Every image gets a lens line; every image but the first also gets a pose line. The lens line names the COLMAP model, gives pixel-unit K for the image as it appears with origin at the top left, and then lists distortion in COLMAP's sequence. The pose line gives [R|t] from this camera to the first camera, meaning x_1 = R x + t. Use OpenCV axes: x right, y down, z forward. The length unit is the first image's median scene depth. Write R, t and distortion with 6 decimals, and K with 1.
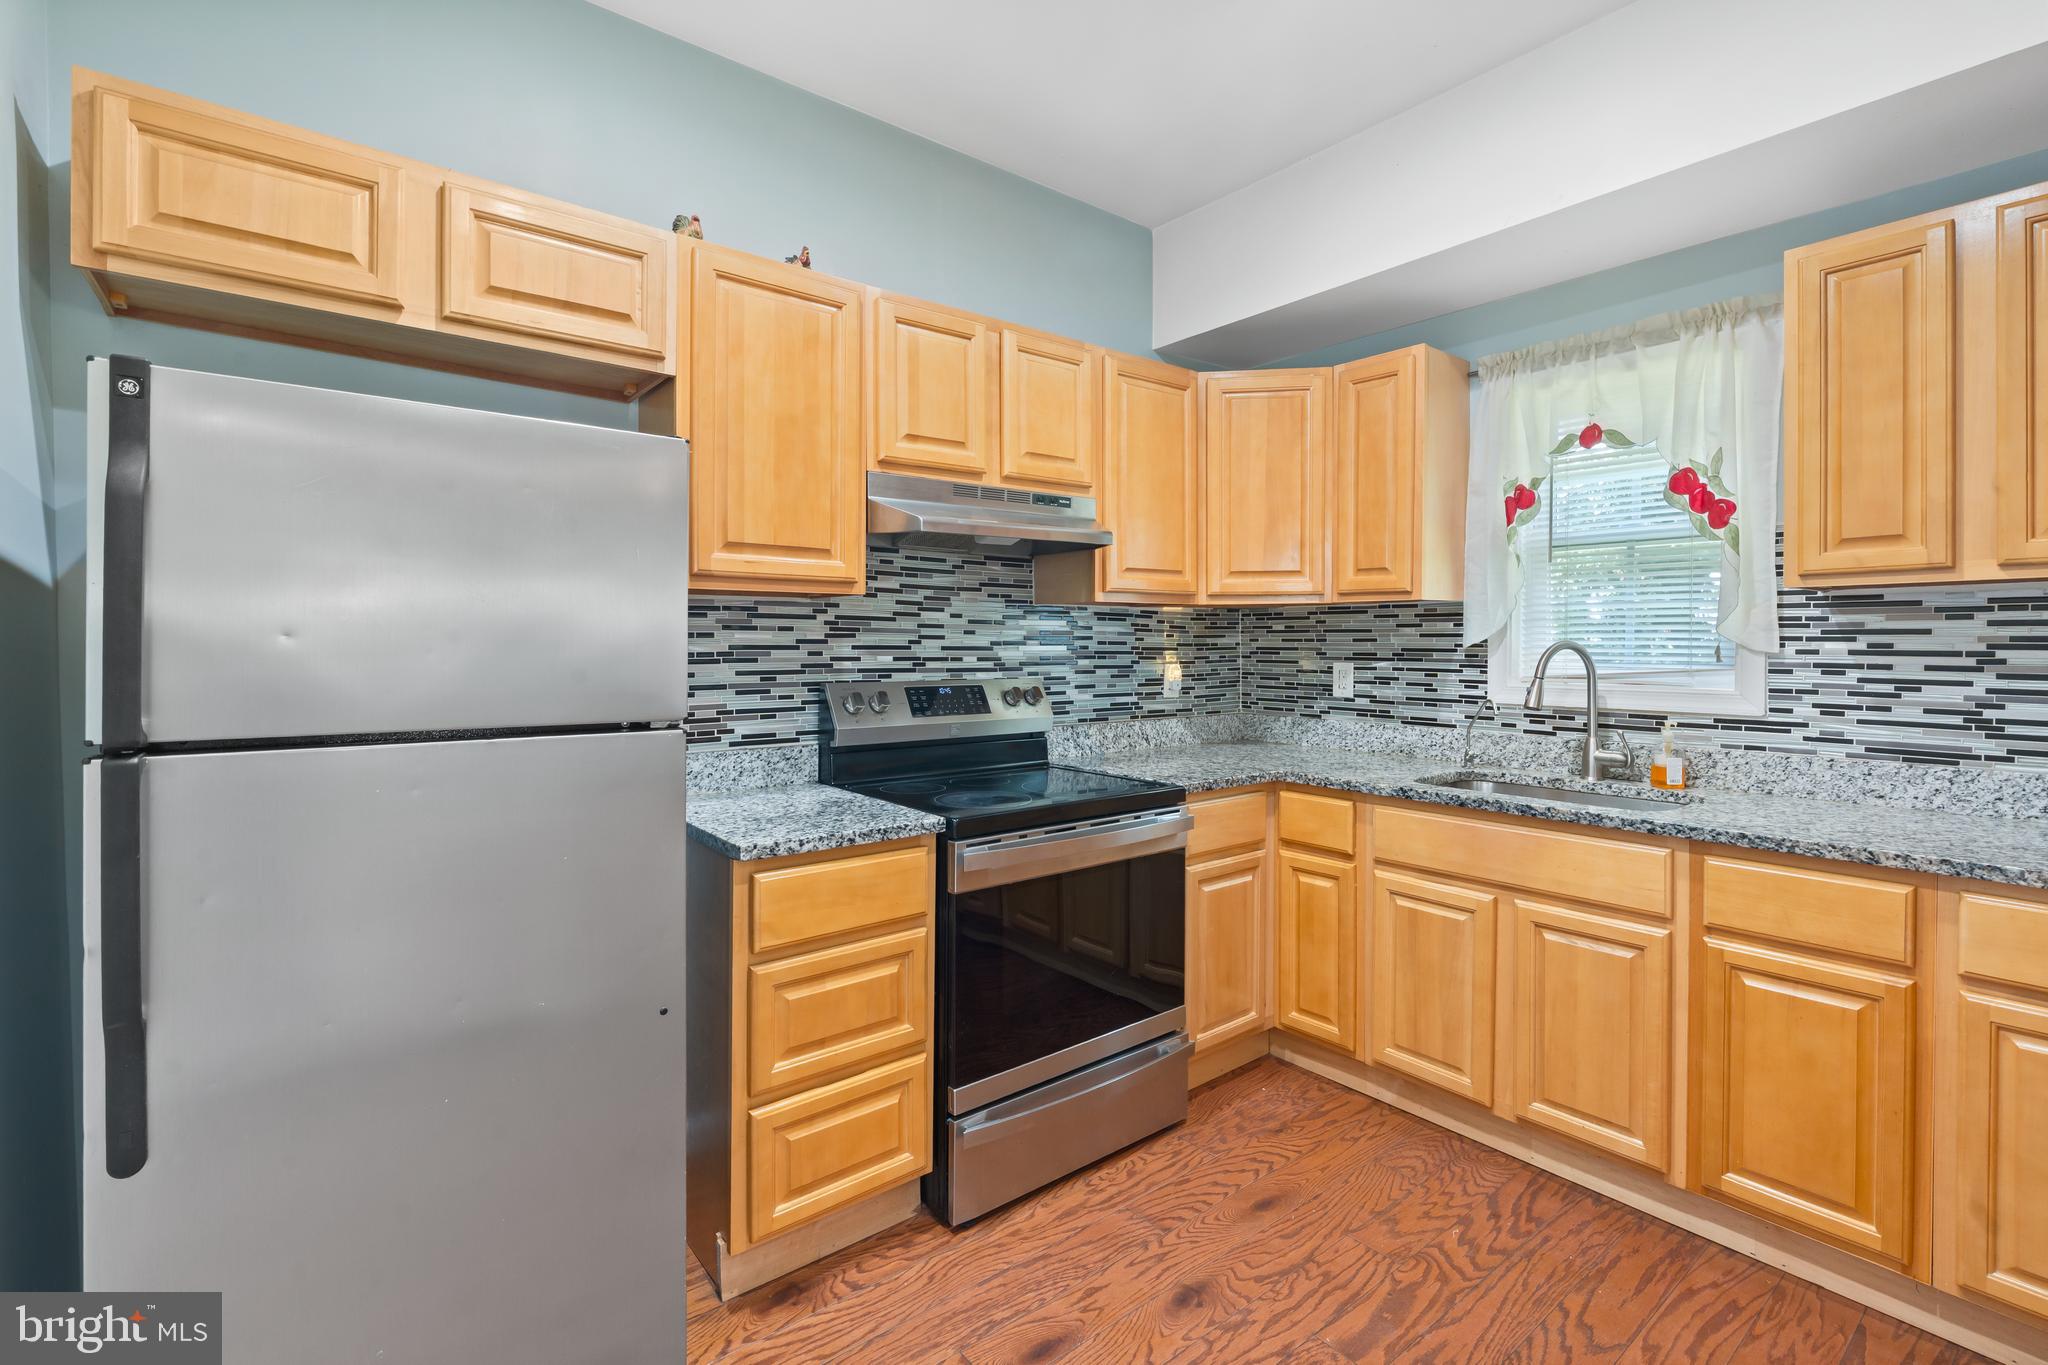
lens RADIAL K [[922.4, 0, 1022.2], [0, 922.4, 650.2], [0, 0, 1]] dist [-0.003928, 0.000507]
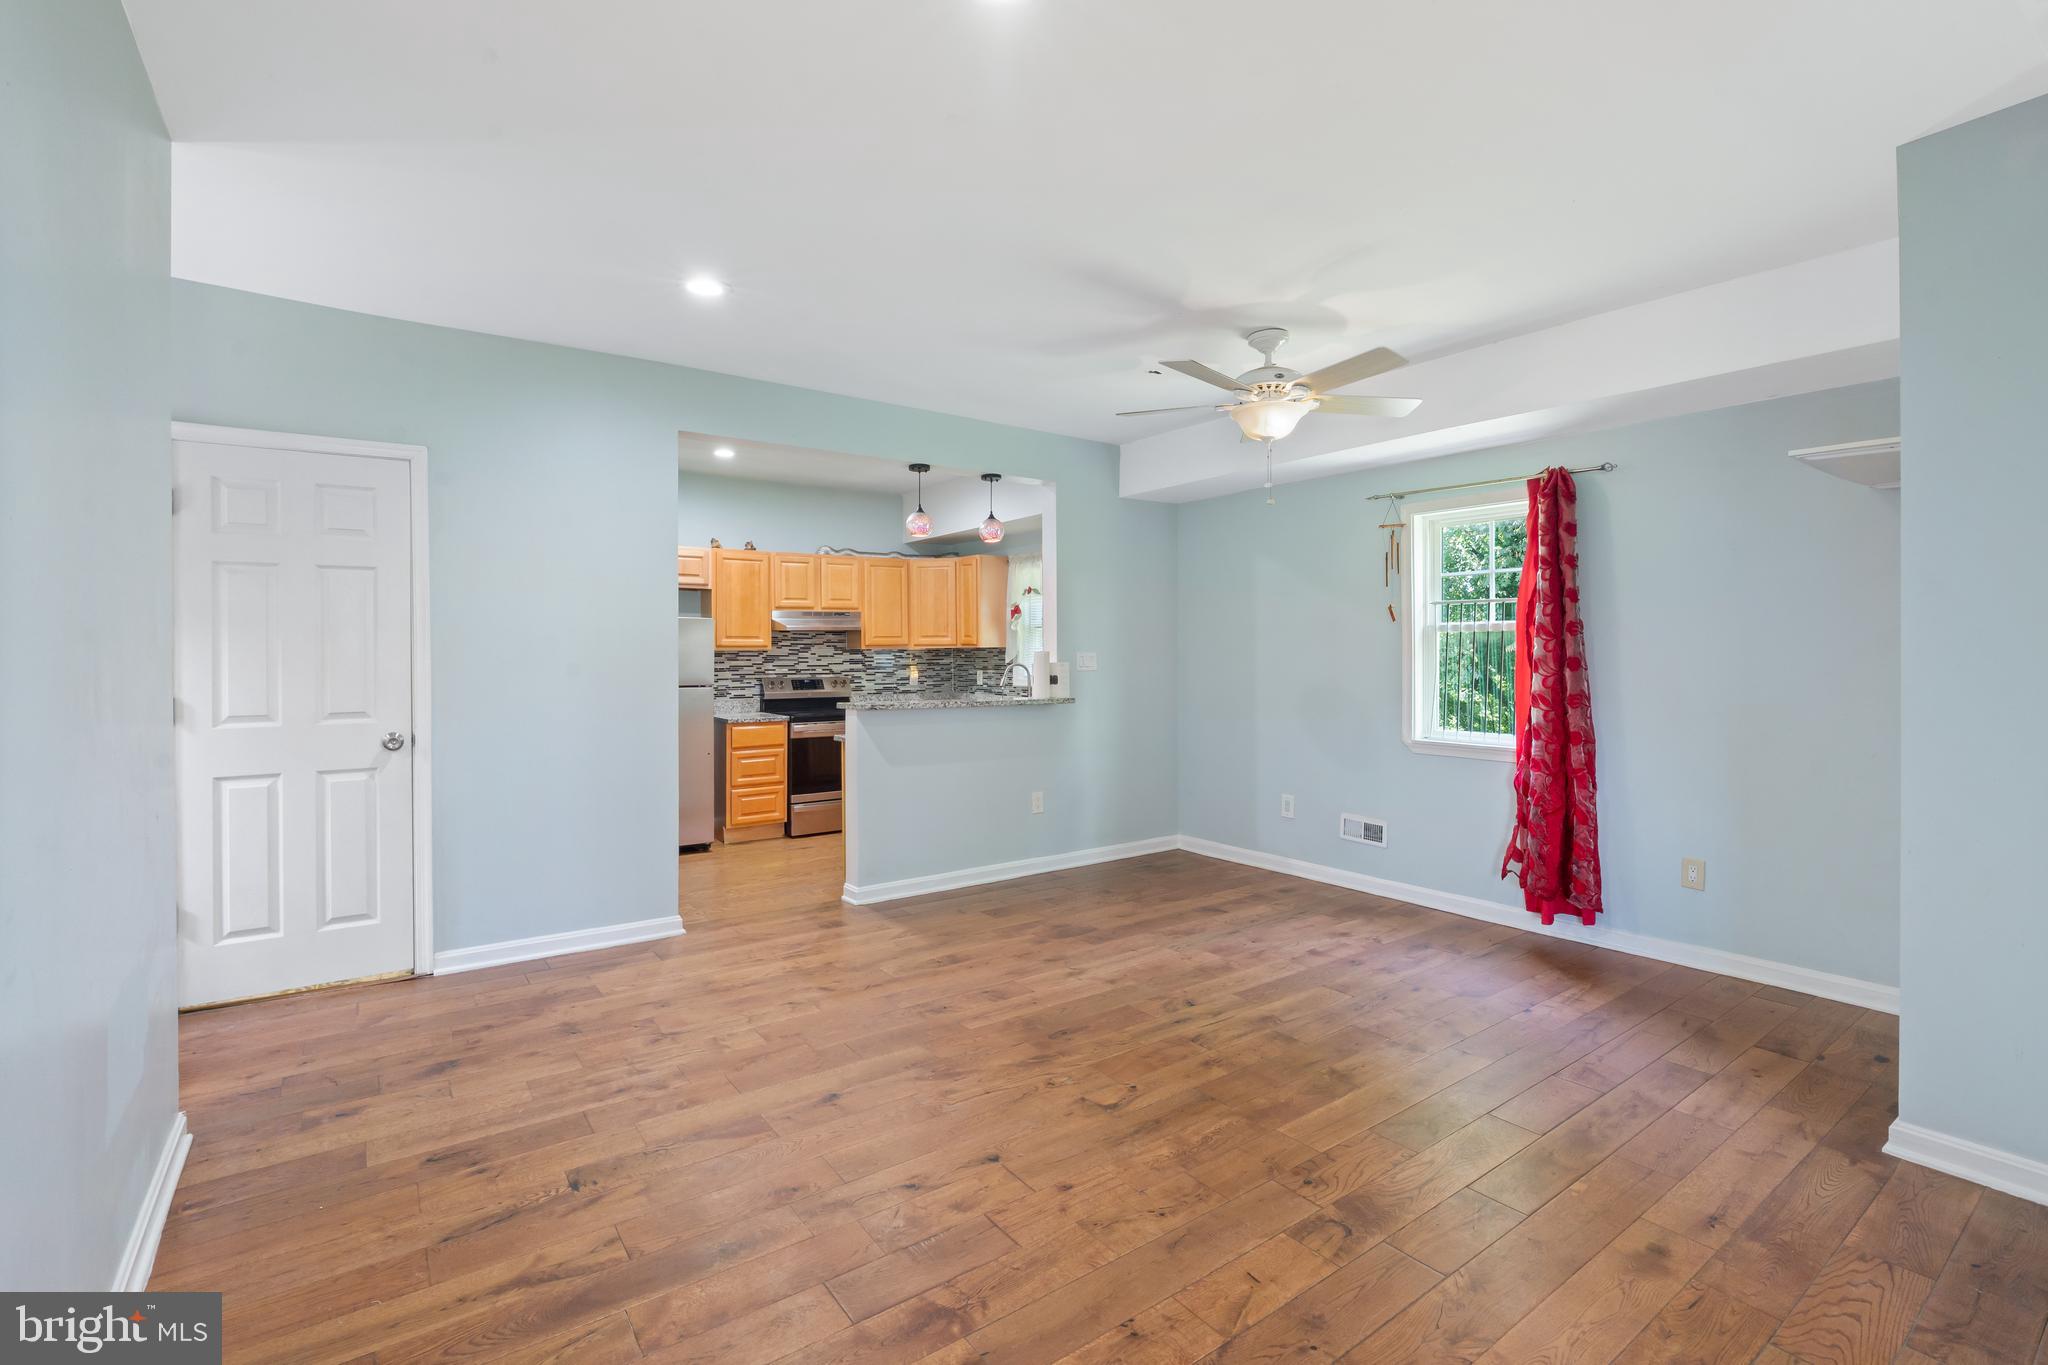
lens RADIAL K [[922.4, 0, 1009.8], [0, 922.4, 659.4], [0, 0, 1]] dist [-0.003928, 0.000507]
pose [[0.998419, -0.004344, -0.056041, 0.738439], [0.004412, 0.999990, 0.001092, -0.024333], [0.056036, -0.001338, 0.998428, -1.890759]]
